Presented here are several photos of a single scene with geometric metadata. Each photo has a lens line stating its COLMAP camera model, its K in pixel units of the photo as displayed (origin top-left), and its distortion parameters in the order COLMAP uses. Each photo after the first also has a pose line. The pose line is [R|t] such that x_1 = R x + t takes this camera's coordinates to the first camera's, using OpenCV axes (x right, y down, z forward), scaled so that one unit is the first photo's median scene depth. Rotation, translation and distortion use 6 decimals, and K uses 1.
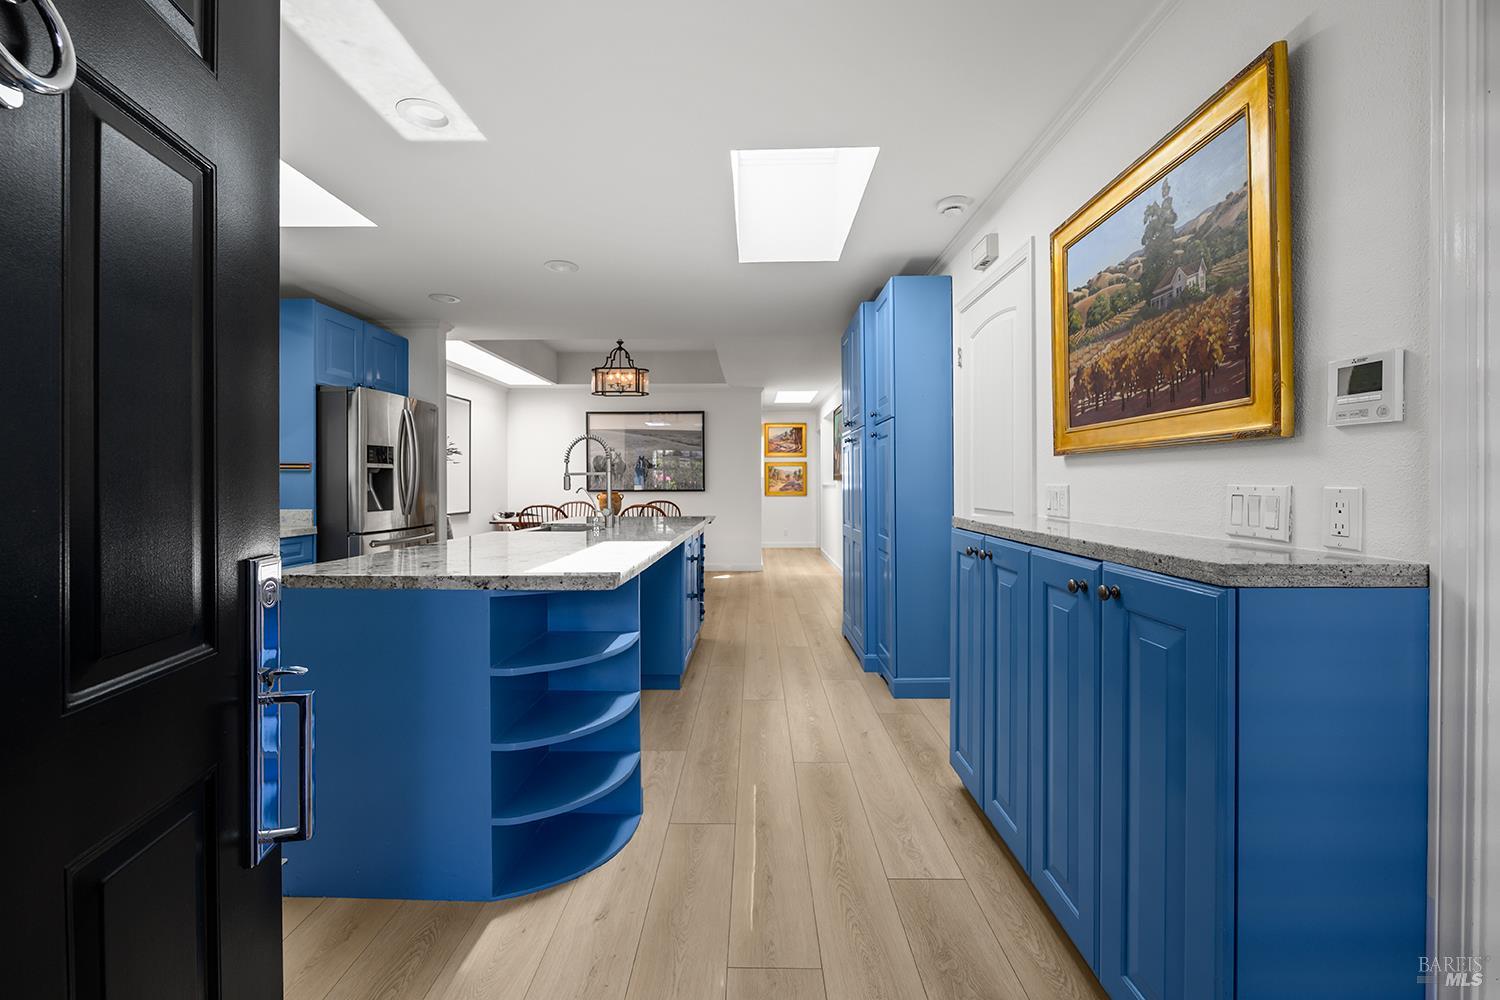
lens RADIAL K [[601.5, 0, 737.5], [0, 601.5, 483.1], [0, 0, 1]] dist [-0.000223, 0.000033]
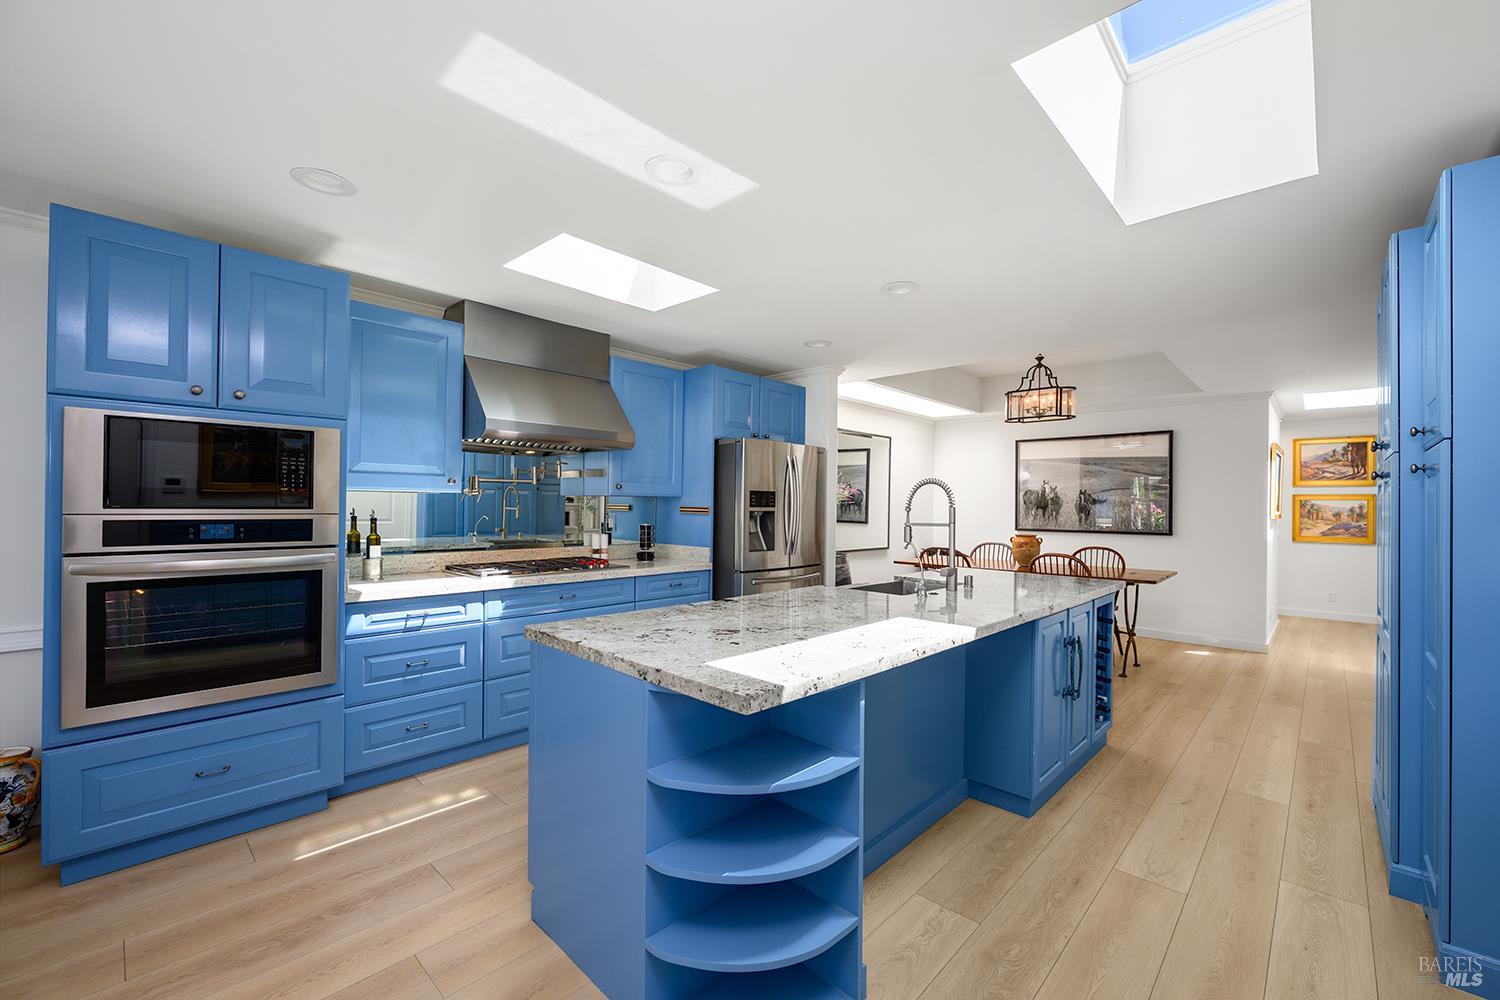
lens RADIAL K [[606.0, 0, 777.2], [0, 606.0, 503.6], [0, 0, 1]] dist [-0.002336, -0.000240]
pose [[0.759345, 0.009039, -0.650625, 0.086943], [-0.014450, 0.999891, -0.002972, -0.023565], [0.650527, 0.011659, 0.759393, 0.124477]]
